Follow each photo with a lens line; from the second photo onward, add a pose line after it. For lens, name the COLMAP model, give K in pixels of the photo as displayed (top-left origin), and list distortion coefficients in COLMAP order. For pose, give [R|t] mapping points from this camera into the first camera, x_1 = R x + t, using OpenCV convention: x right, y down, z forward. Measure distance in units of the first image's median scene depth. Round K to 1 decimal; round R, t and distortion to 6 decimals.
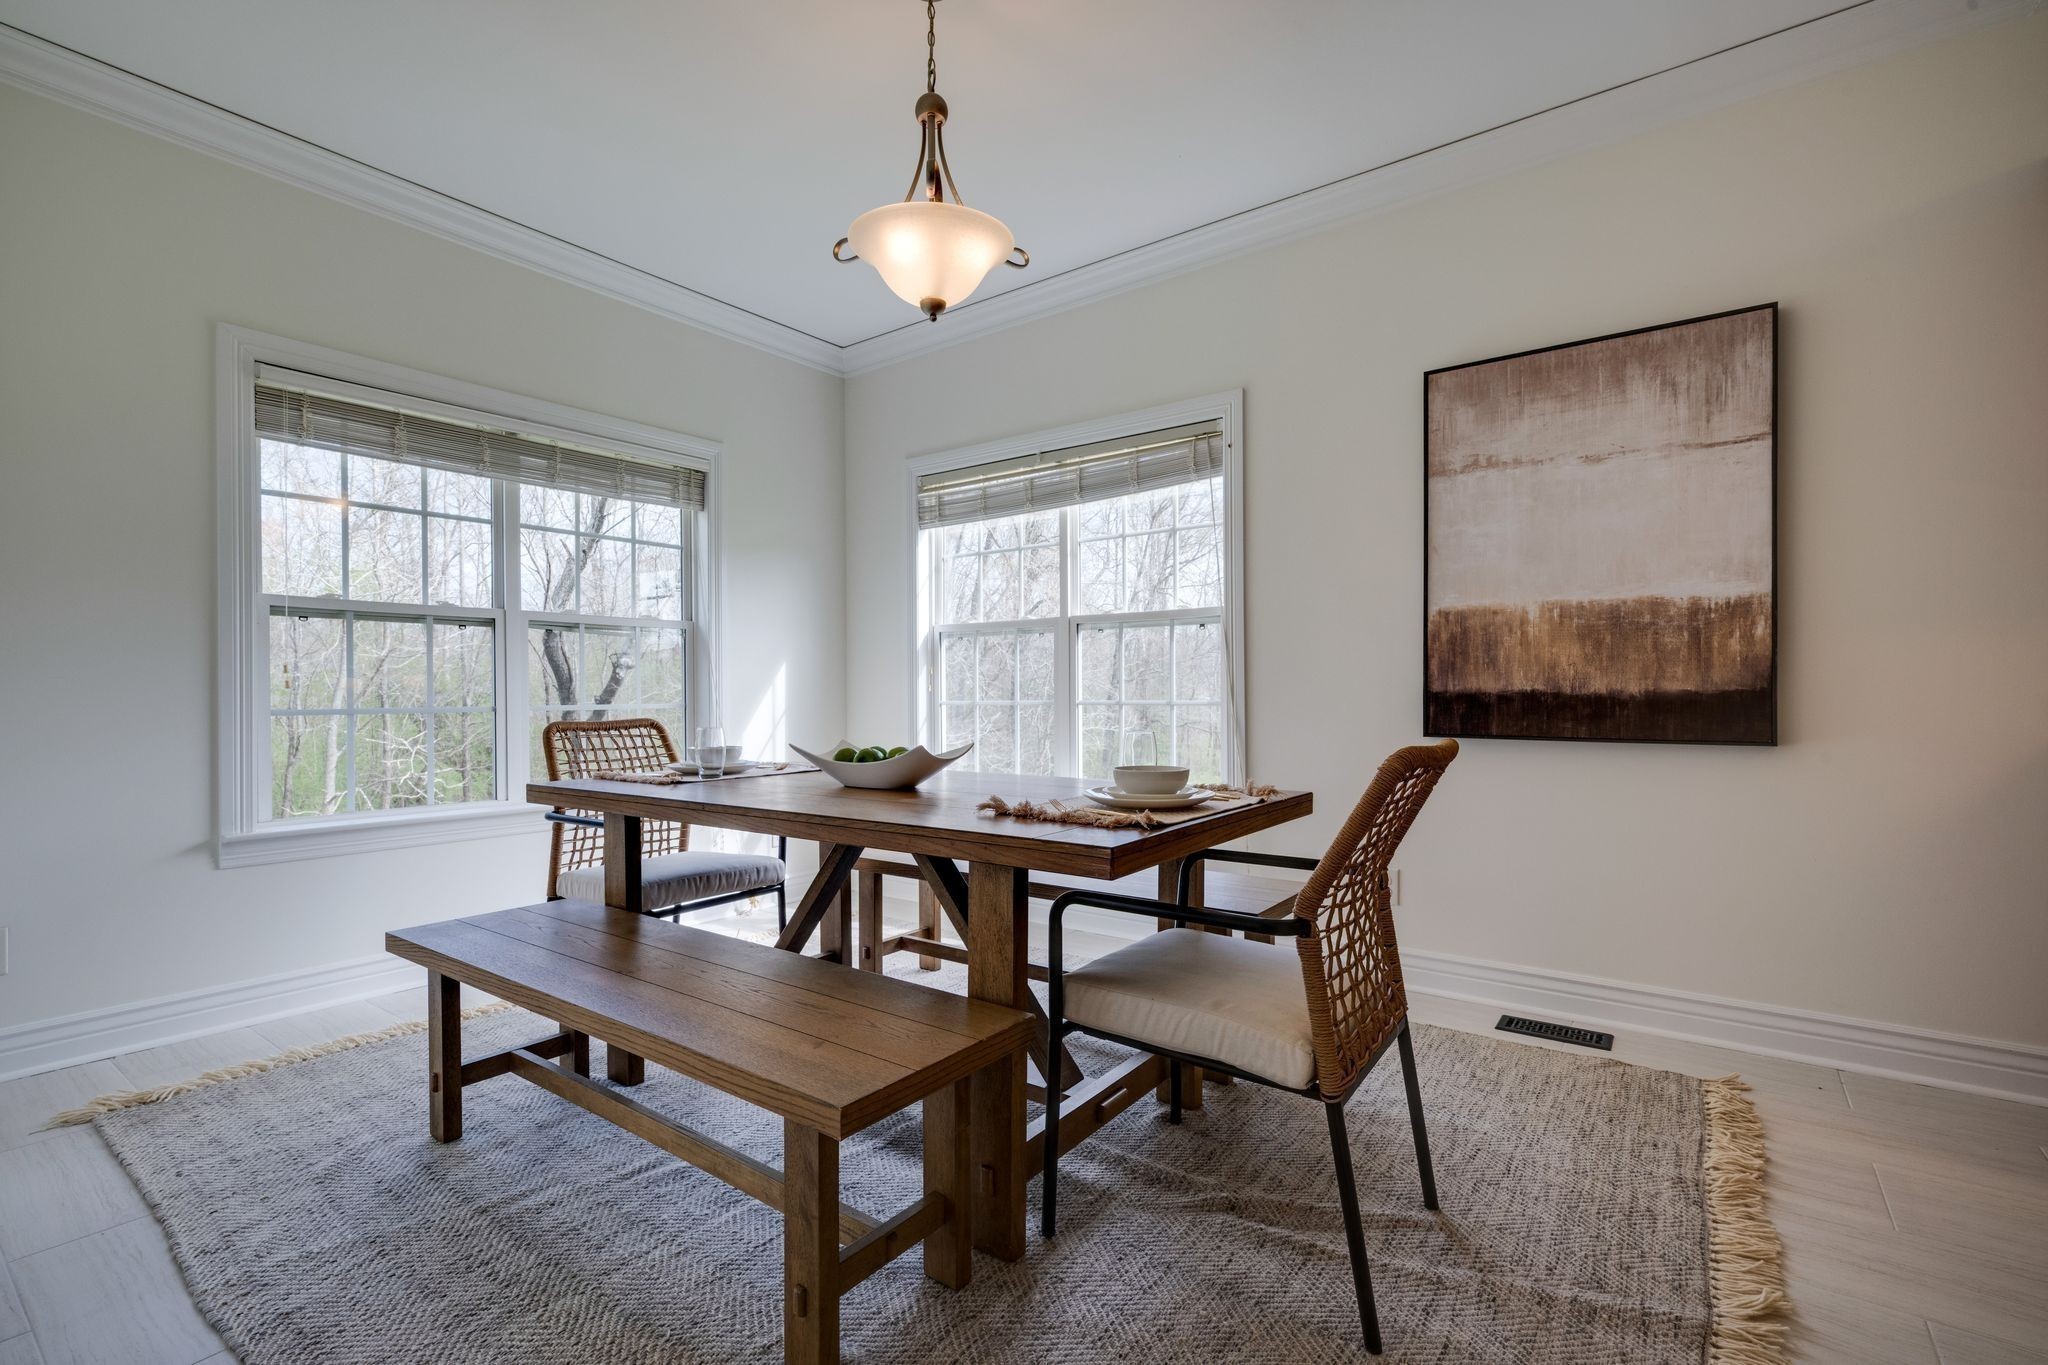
lens RADIAL K [[951.7, 0, 1029.0], [0, 951.7, 702.5], [0, 0, 1]] dist [-0.000702, -0.000206]
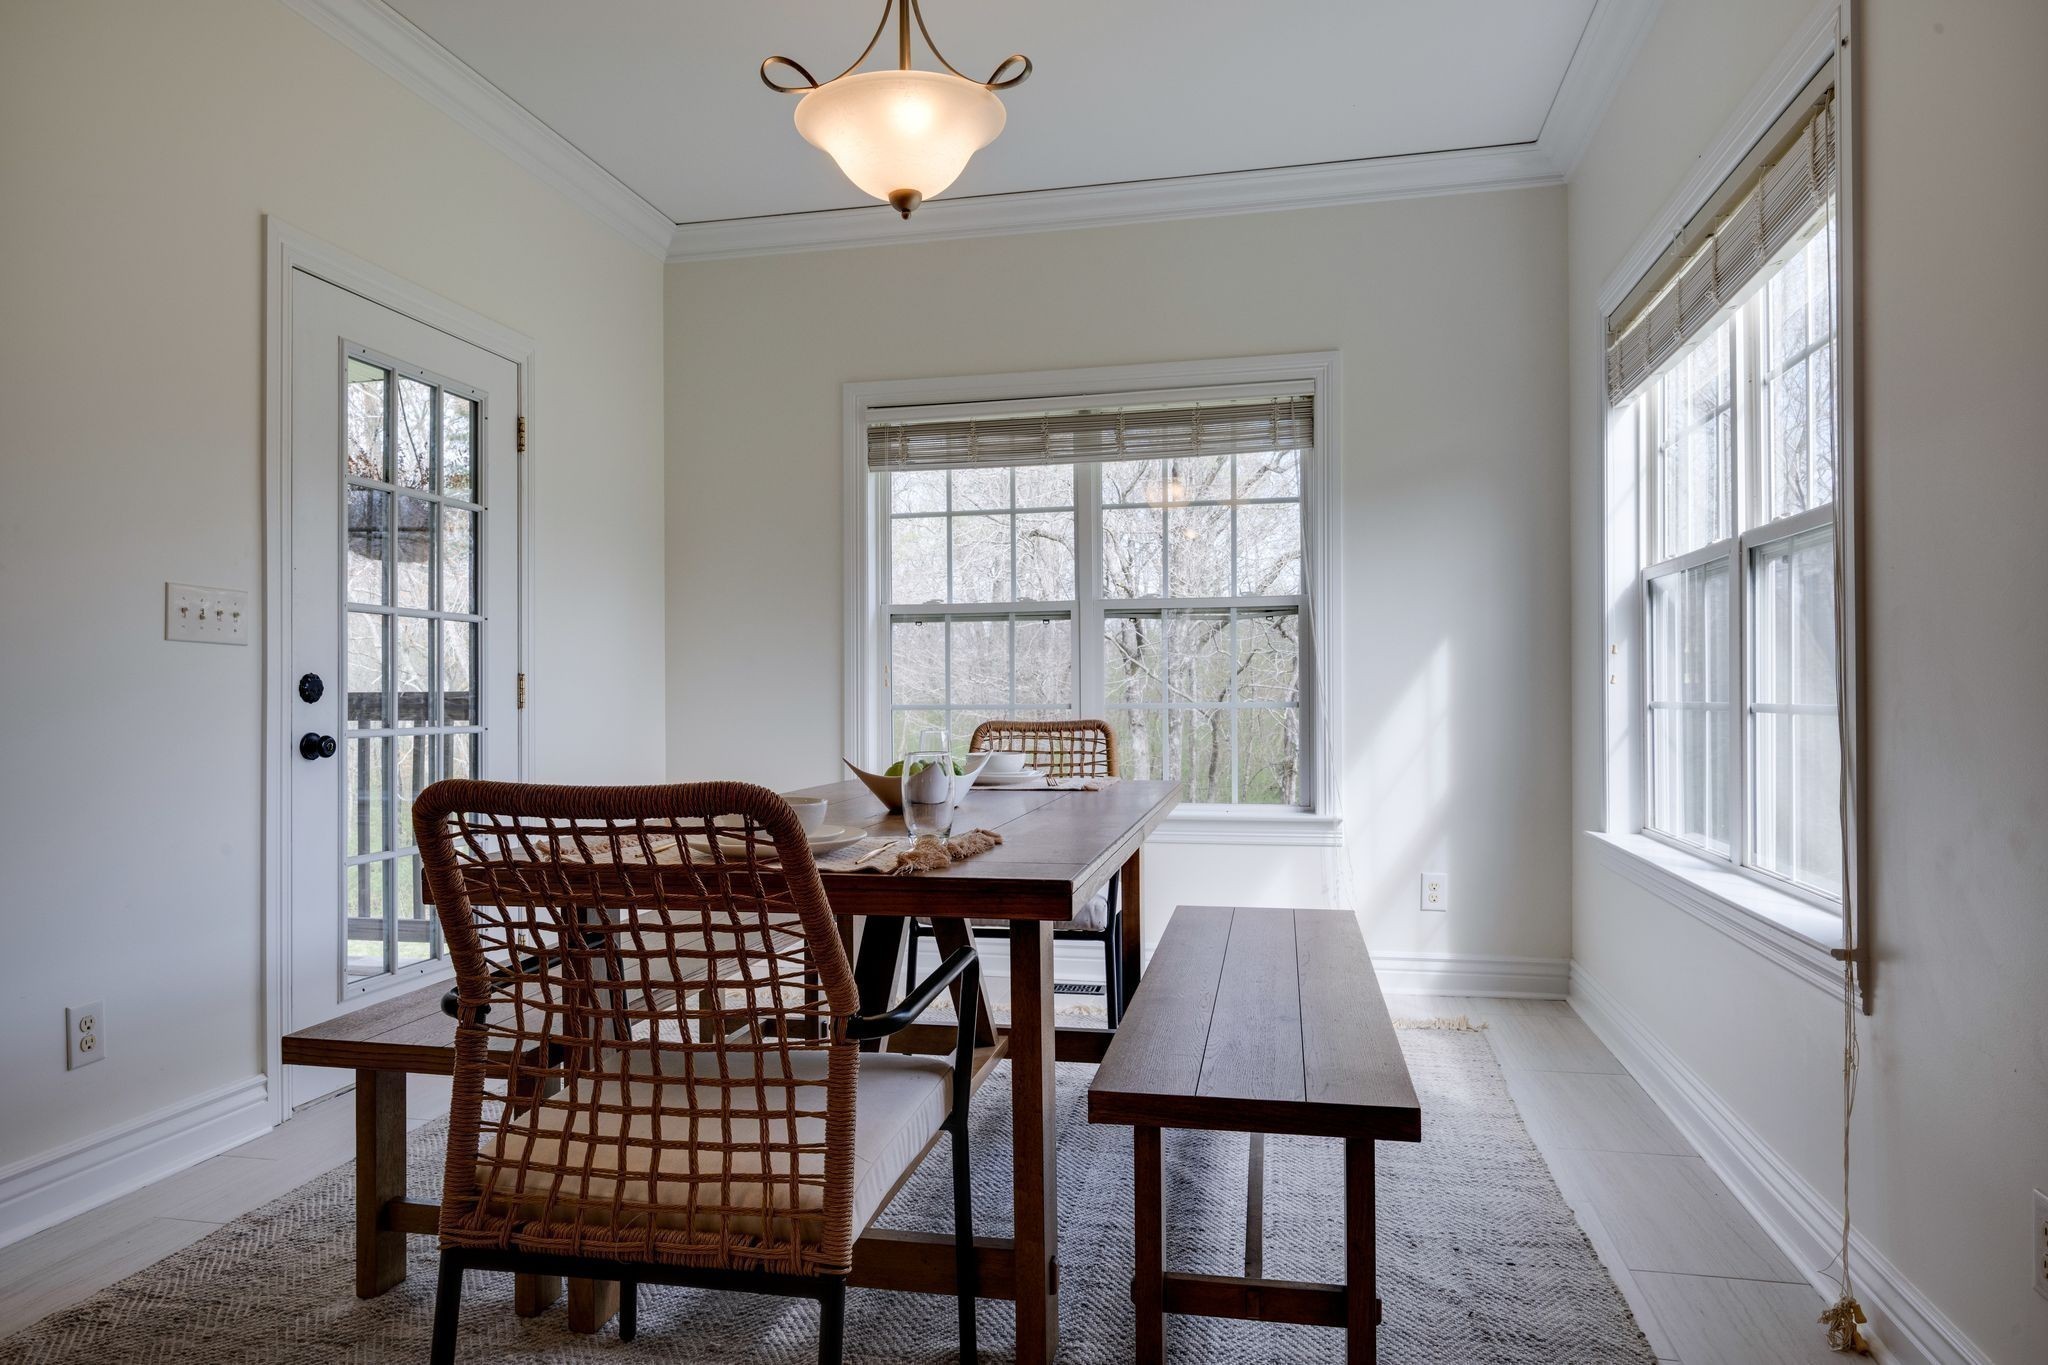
lens RADIAL K [[1297.4, 0, 1032.8], [0, 1297.4, 687.4], [0, 0, 1]] dist [-0.003487, -0.000515]
pose [[0.431420, -0.002551, -0.902148, 0.615517], [0.001461, 0.999997, -0.002128, -0.009521], [0.902150, -0.000400, 0.431422, 0.427657]]
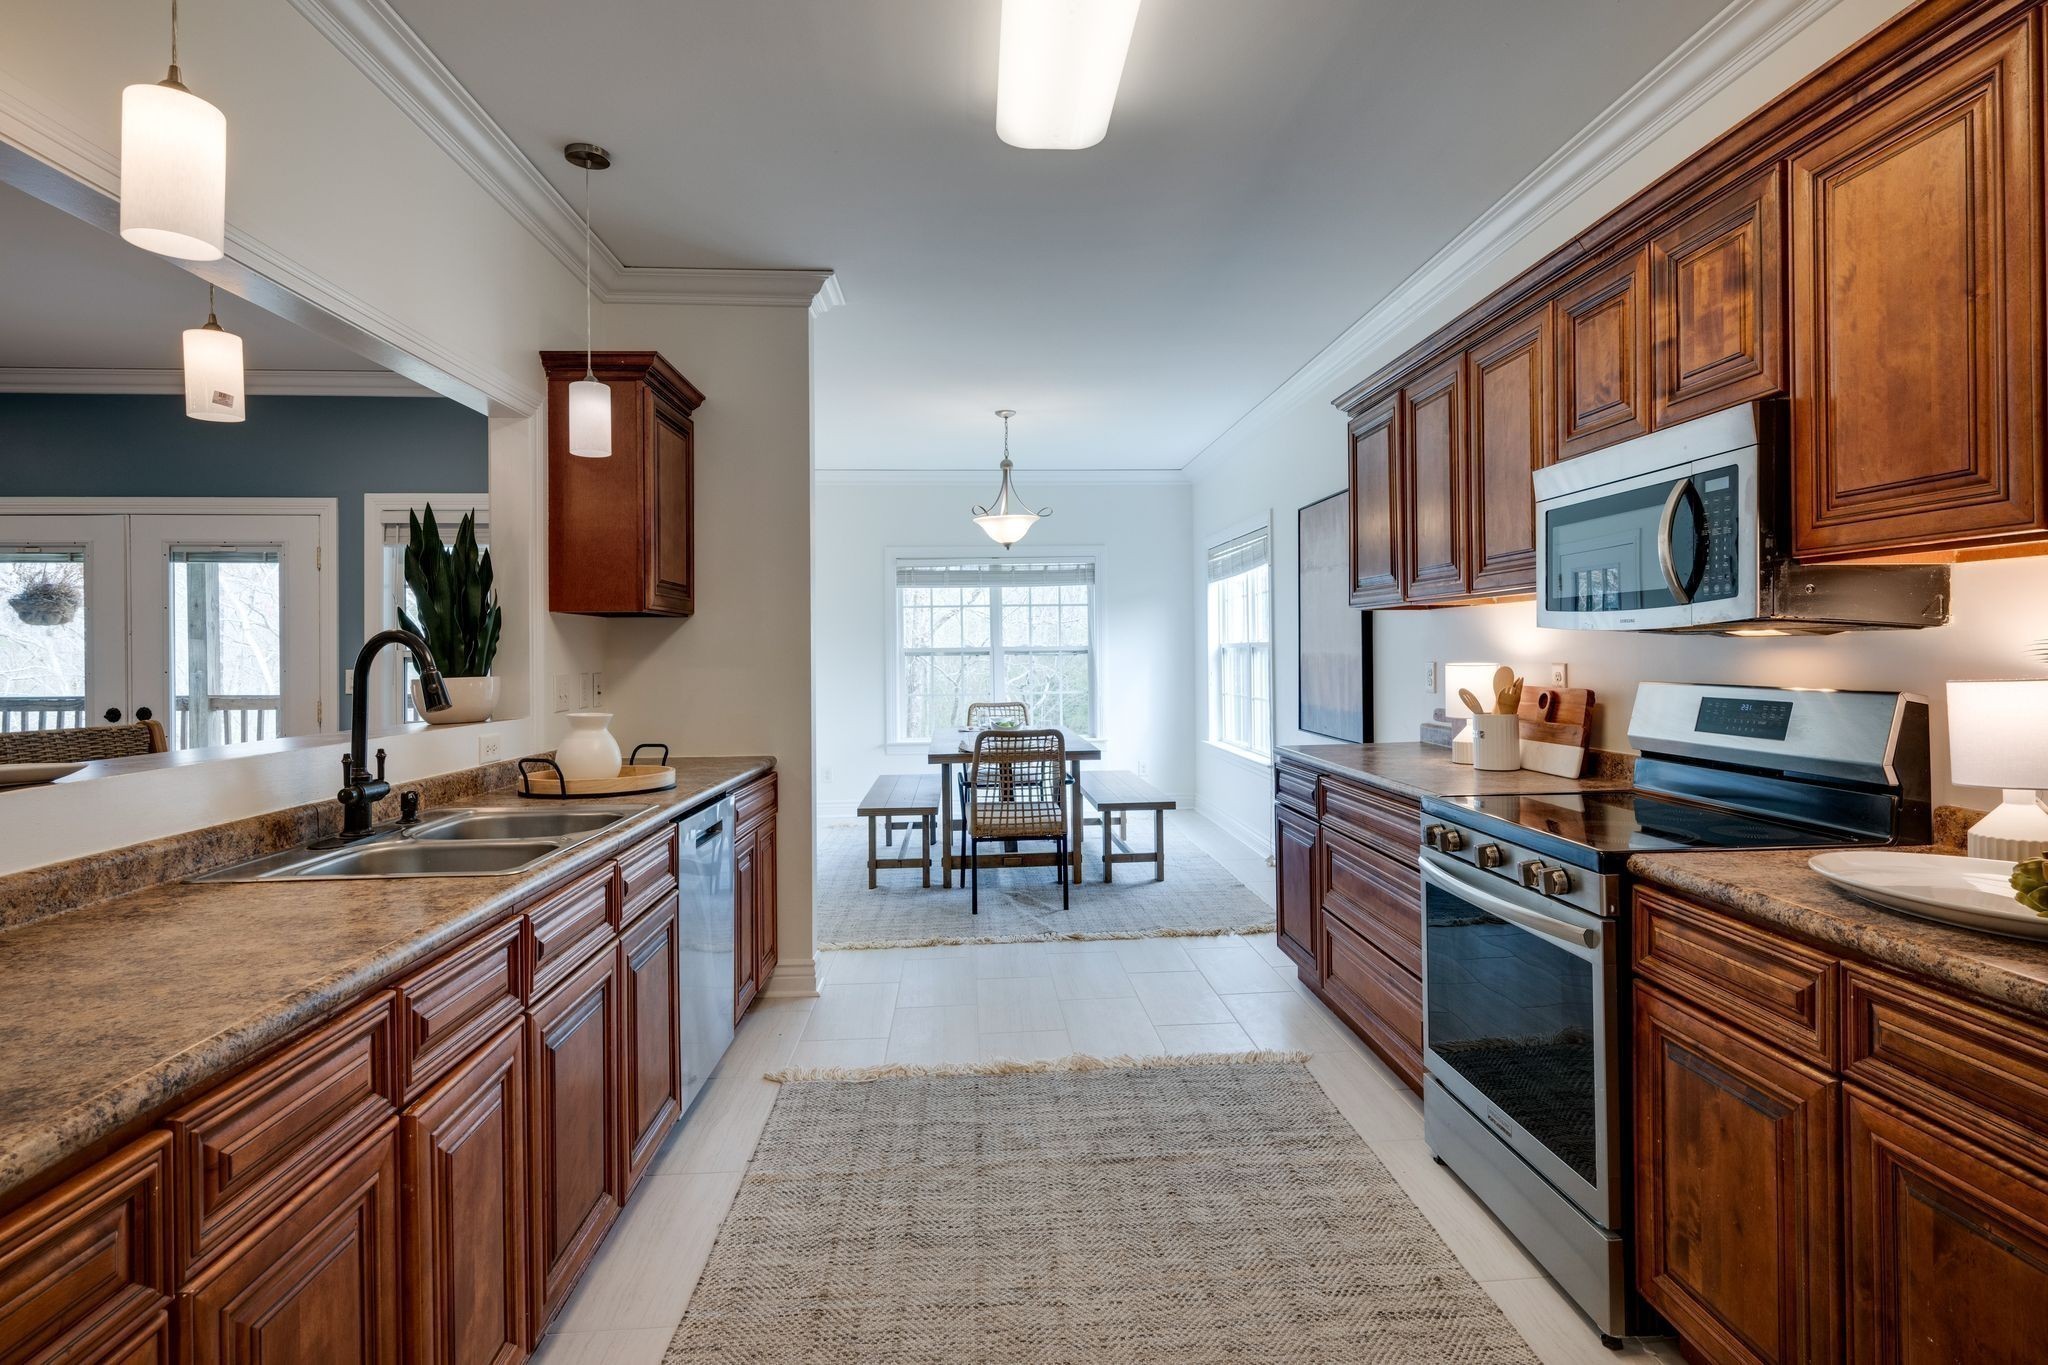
lens RADIAL K [[1039.8, 0, 1041.3], [0, 1039.8, 650.2], [0, 0, 1]] dist [-0.003433, -0.000282]
pose [[0.660473, -0.004624, -0.750836, 1.348308], [0.007785, 0.999969, 0.000690, -0.096949], [0.750809, -0.006301, 0.660489, -0.493769]]
